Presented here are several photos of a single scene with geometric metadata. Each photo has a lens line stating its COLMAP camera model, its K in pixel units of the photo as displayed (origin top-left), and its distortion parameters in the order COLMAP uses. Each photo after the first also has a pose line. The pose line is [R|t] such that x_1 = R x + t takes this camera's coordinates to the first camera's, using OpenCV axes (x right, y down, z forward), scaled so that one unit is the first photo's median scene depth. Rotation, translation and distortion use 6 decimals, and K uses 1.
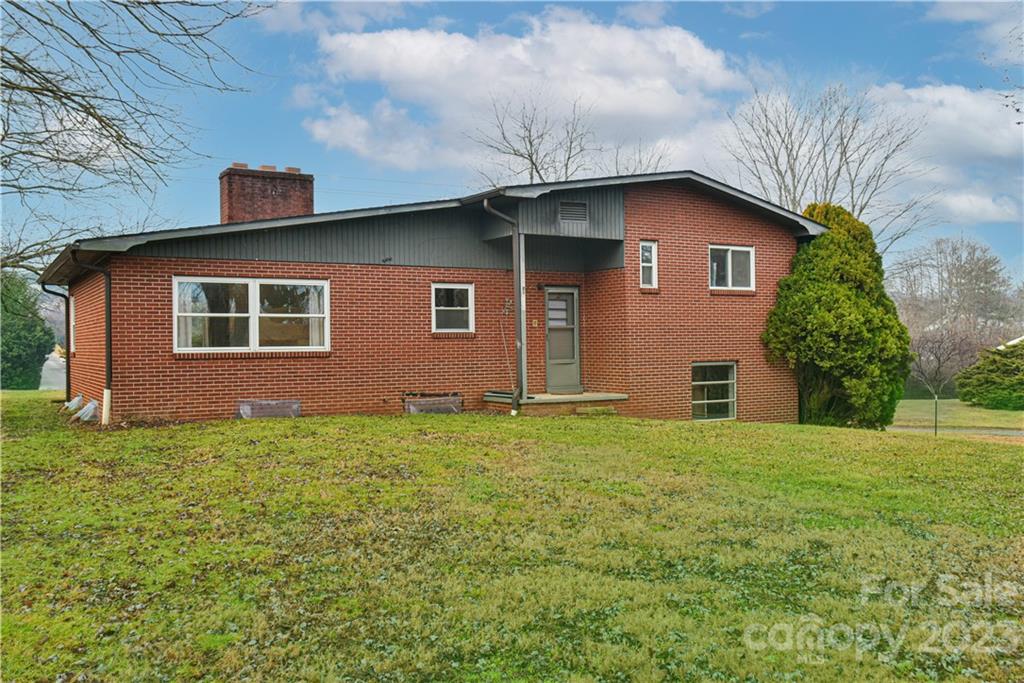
lens RADIAL K [[917.9, 0, 511.9], [0, 917.9, 343.6], [0, 0, 1]] dist [0.002752, 0.000254]
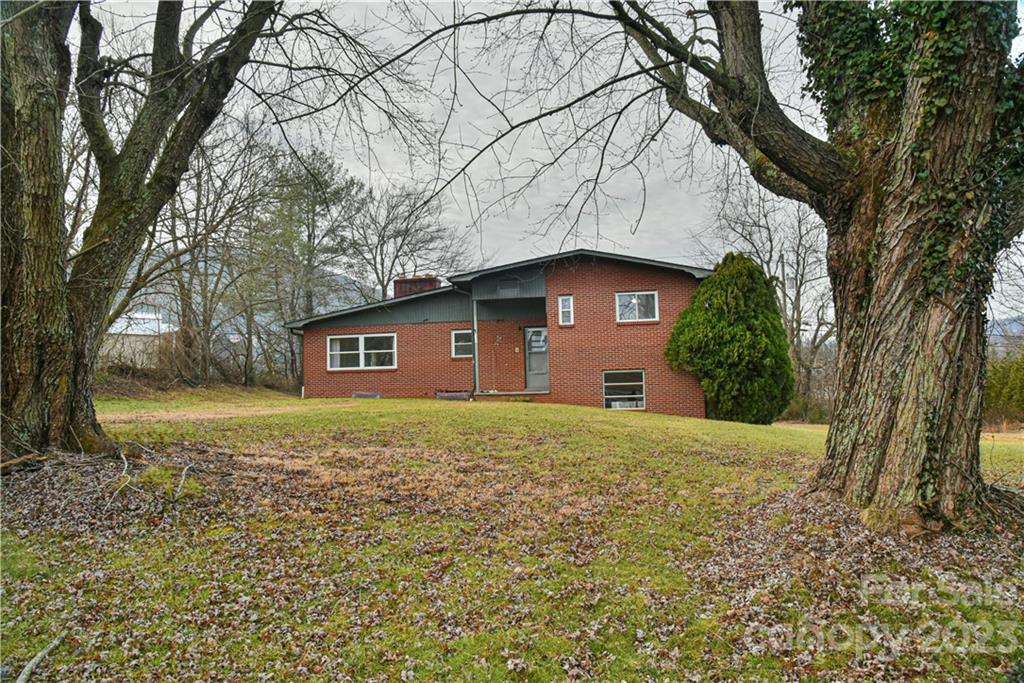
lens RADIAL K [[718.8, 0, 512.0], [0, 718.8, 342.7], [0, 0, 1]] dist [-0.075837, 0.003380]
pose [[0.750992, -0.053319, -0.658155, 0.906071], [0.017149, 0.997973, -0.061280, 0.046519], [0.660089, 0.034734, 0.750384, -0.003146]]
